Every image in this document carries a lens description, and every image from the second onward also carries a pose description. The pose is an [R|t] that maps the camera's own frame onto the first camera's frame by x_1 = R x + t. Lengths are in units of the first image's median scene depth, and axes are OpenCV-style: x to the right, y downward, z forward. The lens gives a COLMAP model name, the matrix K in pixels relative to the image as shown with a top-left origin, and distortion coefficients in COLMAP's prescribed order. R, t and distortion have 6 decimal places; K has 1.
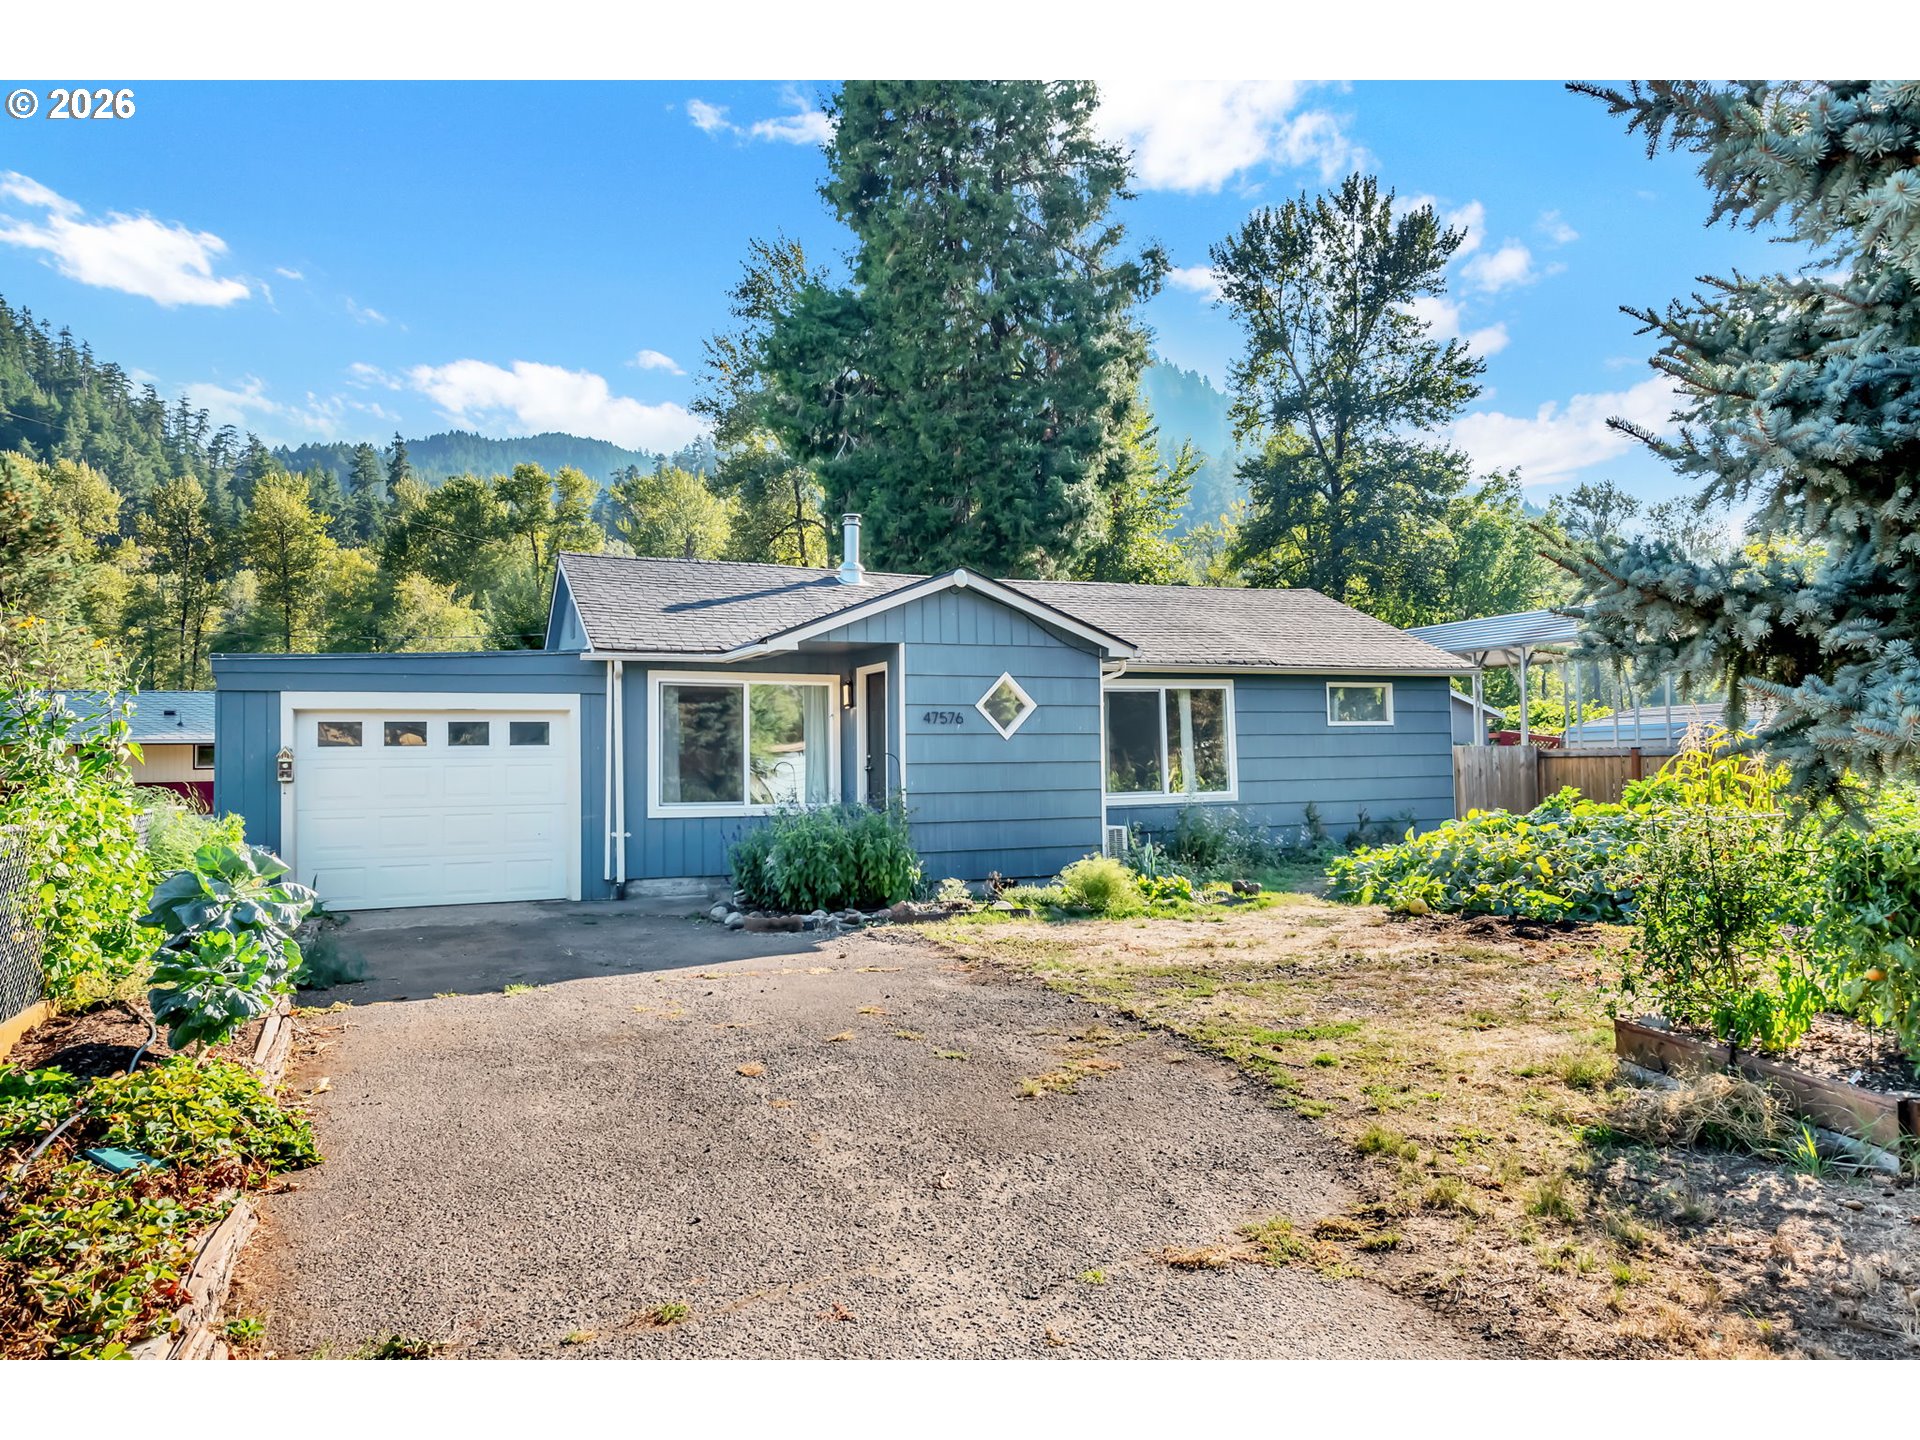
lens RADIAL K [[1274.6, 0, 964.2], [0, 1274.6, 722.7], [0, 0, 1]] dist [0.018272, -0.002467]
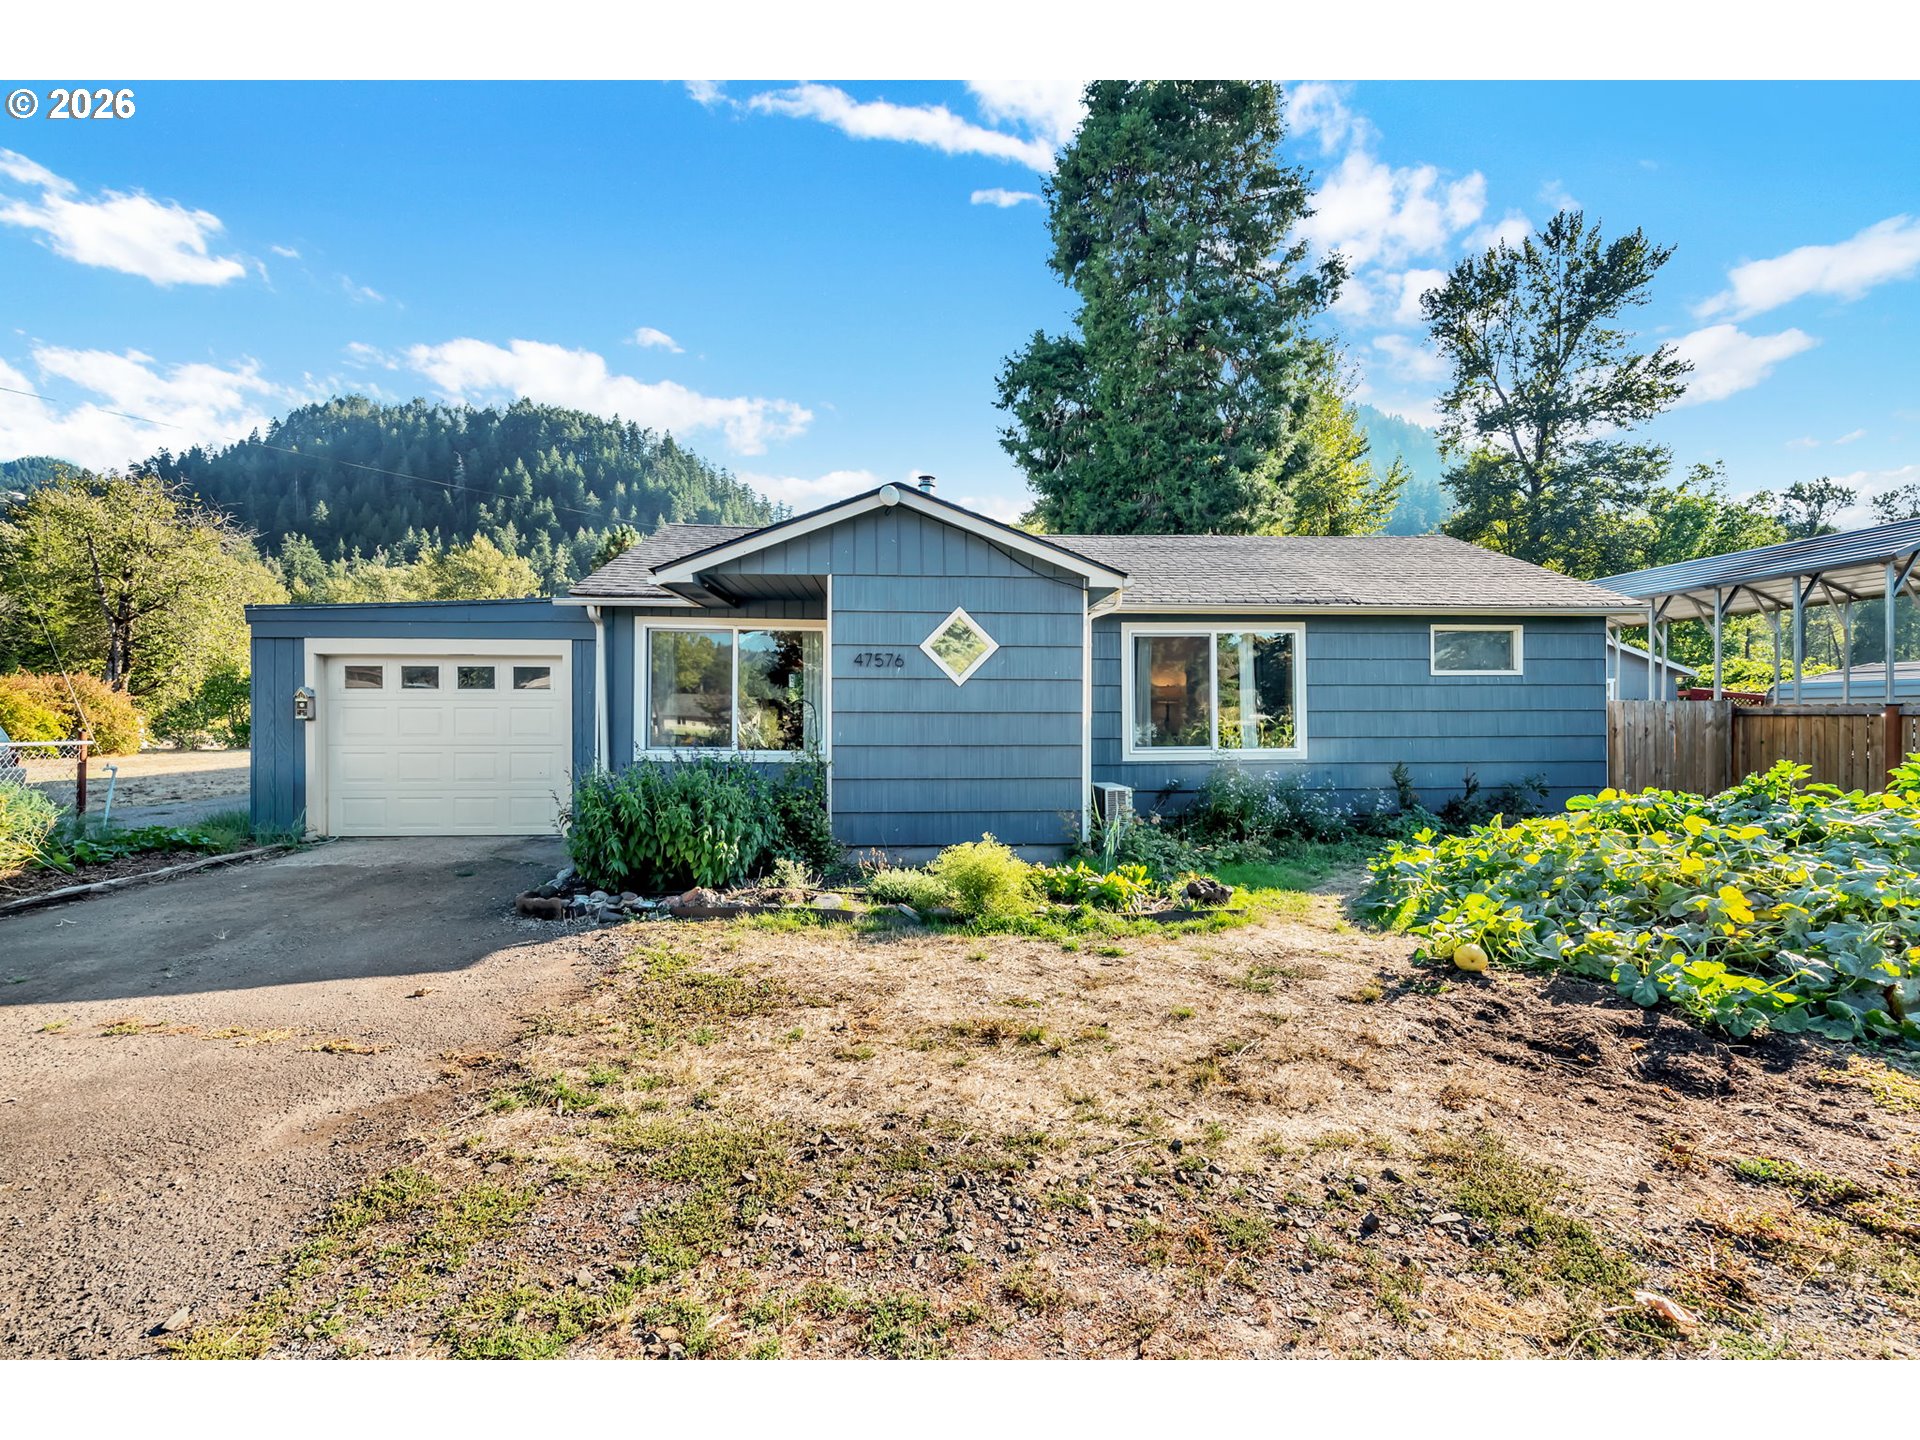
lens RADIAL K [[813.6, 0, 961.6], [0, 813.6, 724.1], [0, 0, 1]] dist [0.011585, -0.010524]
pose [[0.943009, 0.018951, -0.332227, 0.088054], [-0.003157, 0.998842, 0.048015, 0.005226], [0.332752, -0.044229, 0.941977, 0.193645]]
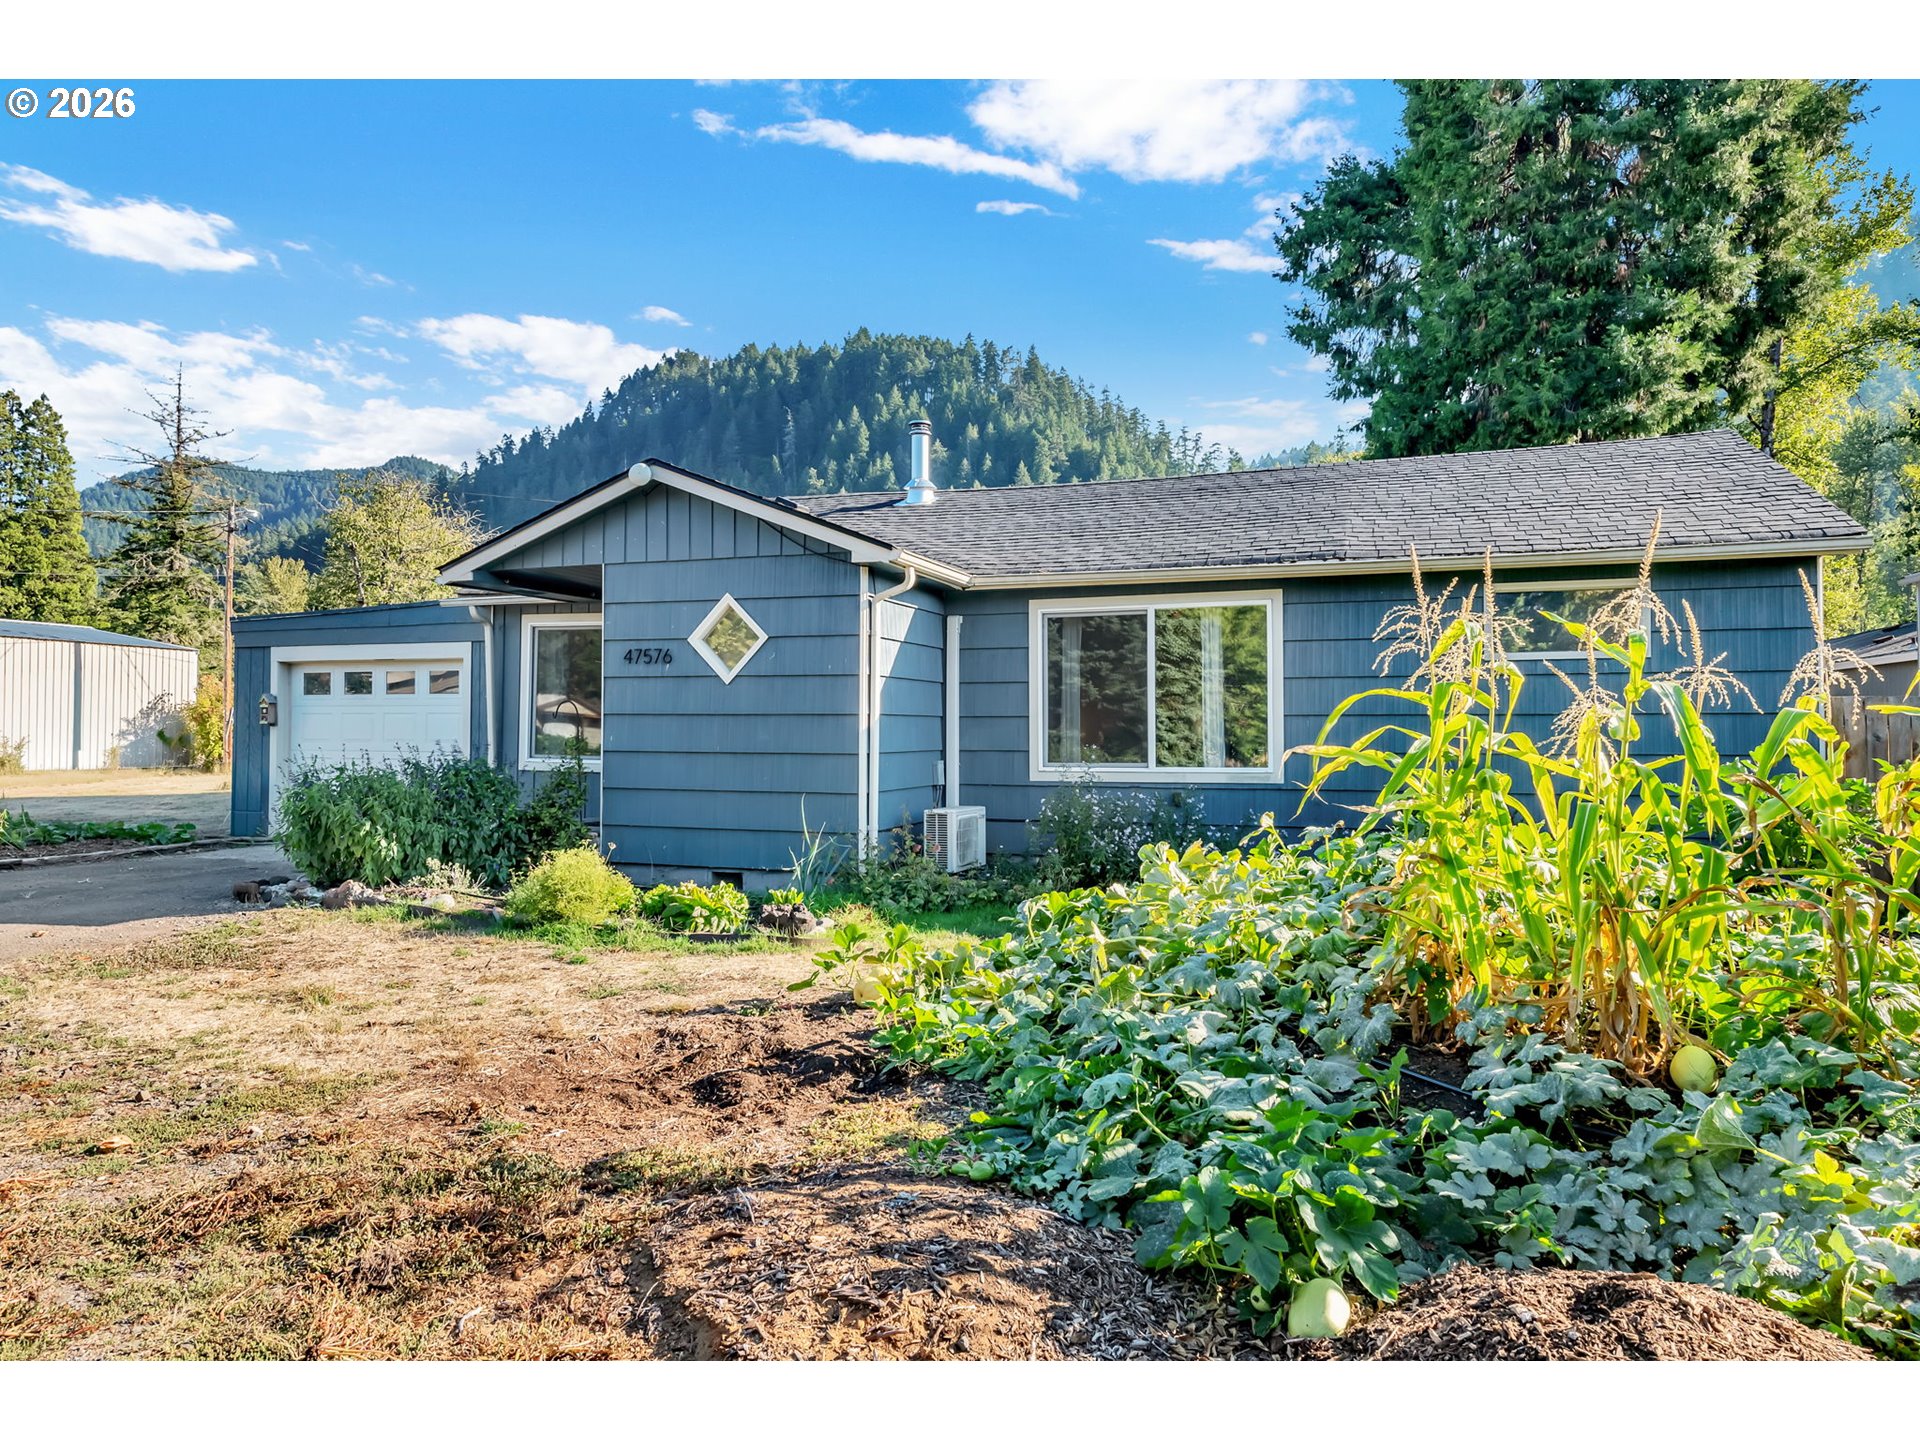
lens RADIAL K [[1196.7, 0, 960.0], [0, 1196.7, 720.0], [0, 0, 1]] dist [0.013265, 0.001066]
pose [[0.730867, 0.009962, -0.682447, 0.246406], [0.006375, 0.999750, 0.021421, 0.008217], [0.682490, -0.020006, 0.730621, 0.233859]]
